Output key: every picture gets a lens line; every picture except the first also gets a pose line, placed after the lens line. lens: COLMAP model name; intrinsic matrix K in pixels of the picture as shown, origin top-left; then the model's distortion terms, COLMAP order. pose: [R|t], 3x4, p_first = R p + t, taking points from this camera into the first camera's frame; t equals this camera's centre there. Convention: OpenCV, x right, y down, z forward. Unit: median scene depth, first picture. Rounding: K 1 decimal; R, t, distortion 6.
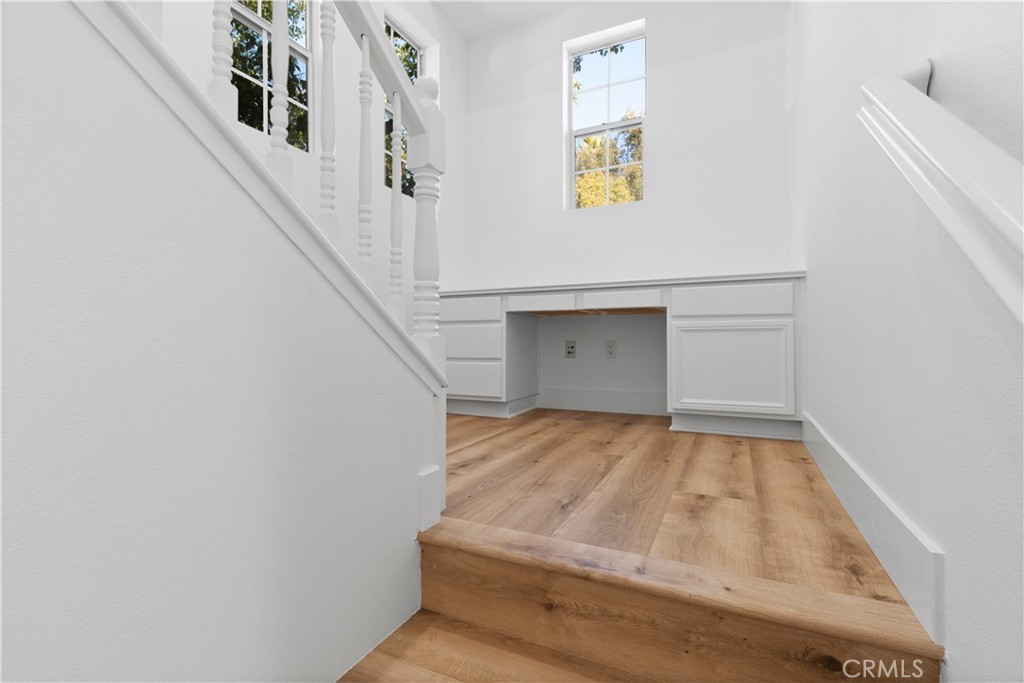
lens RADIAL K [[455.7, 0, 517.7], [0, 455.7, 338.4], [0, 0, 1]] dist [0.001569, -0.001022]
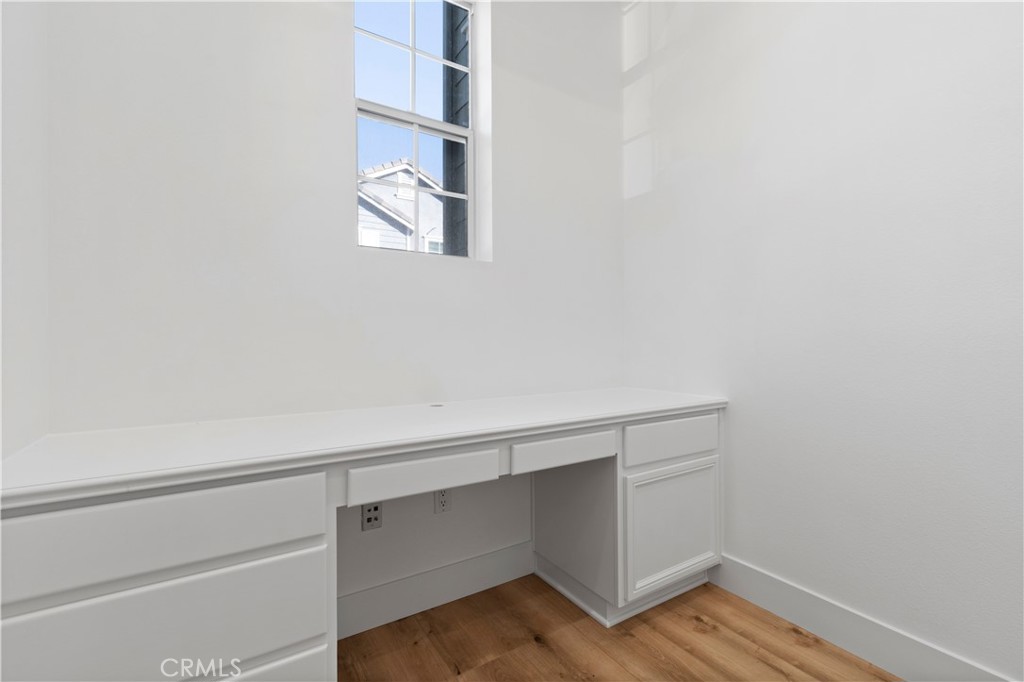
lens RADIAL K [[455.7, 0, 517.7], [0, 455.7, 337.9], [0, 0, 1]] dist [0.001569, -0.001022]
pose [[0.515347, -0.002398, 0.856978, -0.334306], [-0.005801, 0.999963, 0.006286, -0.245259], [-0.856962, -0.008211, 0.515314, 0.776136]]
